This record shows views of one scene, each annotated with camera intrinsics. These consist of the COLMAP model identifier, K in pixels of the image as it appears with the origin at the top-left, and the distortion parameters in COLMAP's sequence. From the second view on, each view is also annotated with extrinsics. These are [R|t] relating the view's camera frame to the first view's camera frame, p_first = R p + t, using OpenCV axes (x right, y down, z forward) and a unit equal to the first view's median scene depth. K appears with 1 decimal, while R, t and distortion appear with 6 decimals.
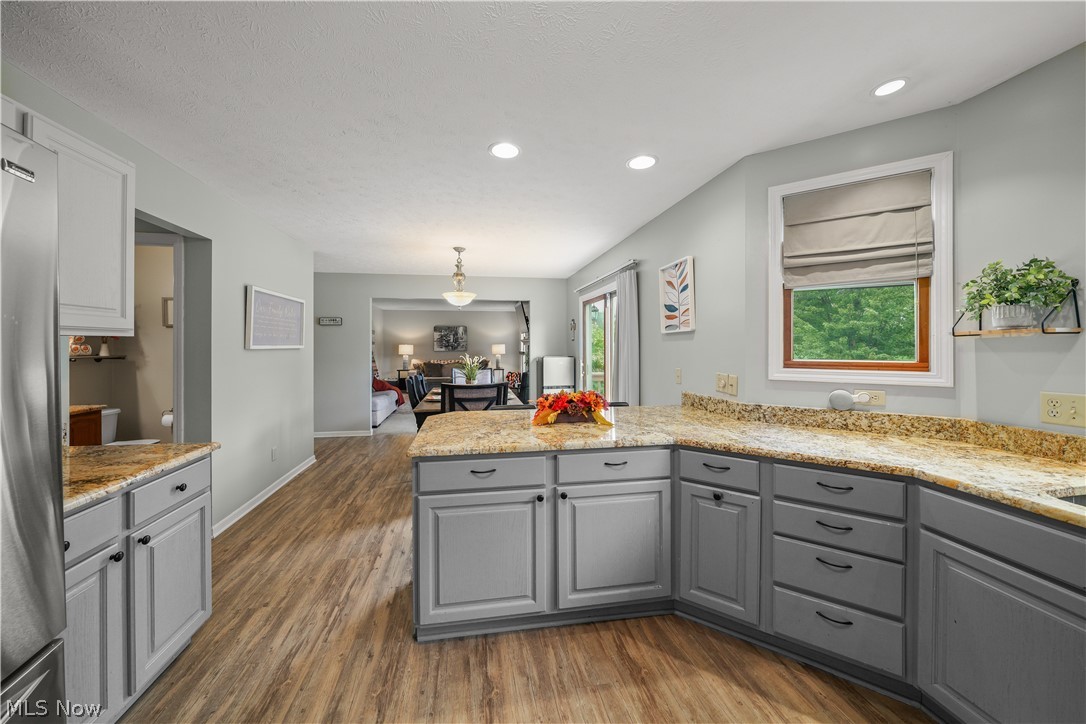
lens RADIAL K [[382.4, 0, 537.6], [0, 382.4, 346.2], [0, 0, 1]] dist [-0.008897, 0.000155]
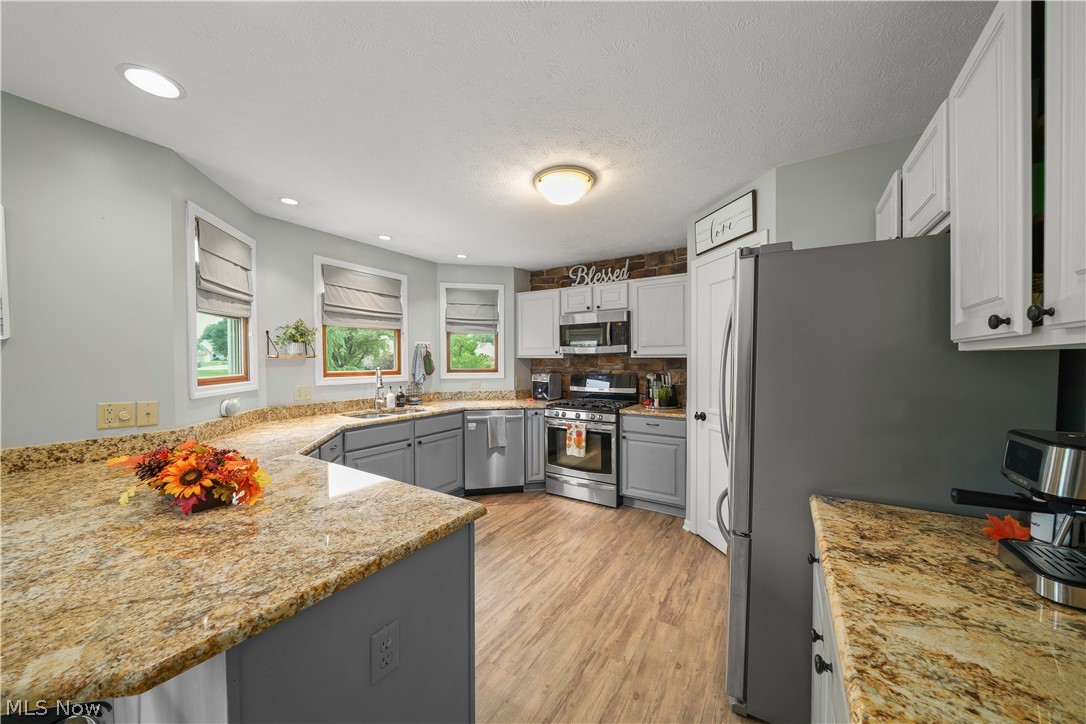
lens RADIAL K [[382.4, 0, 538.3], [0, 382.4, 366.6], [0, 0, 1]] dist [-0.008897, 0.000155]
pose [[-0.736182, -0.009644, 0.676715, -0.710176], [0.001646, 0.999870, 0.016040, -0.010407], [-0.676782, 0.012922, -0.736070, 1.133999]]
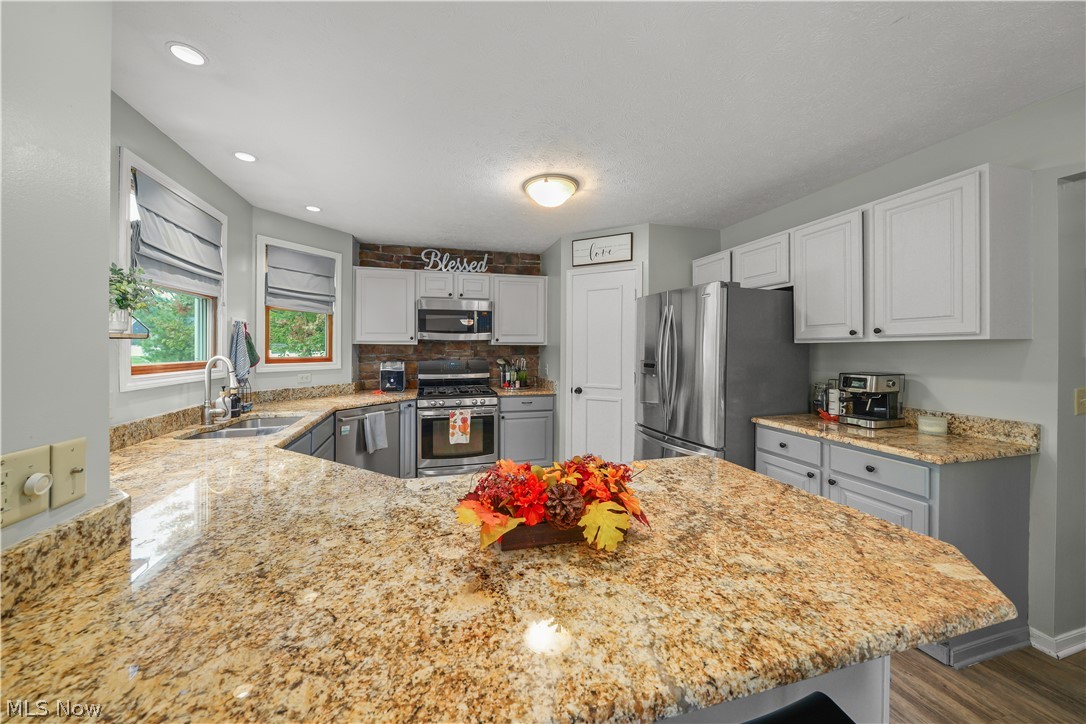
lens RADIAL K [[382.4, 0, 536.6], [0, 382.4, 347.7], [0, 0, 1]] dist [-0.008897, 0.000155]
pose [[-0.995675, -0.001884, -0.092887, 0.159867], [-0.001703, 0.999996, -0.002028, -0.004106], [0.092890, -0.001861, -0.995675, 1.494951]]
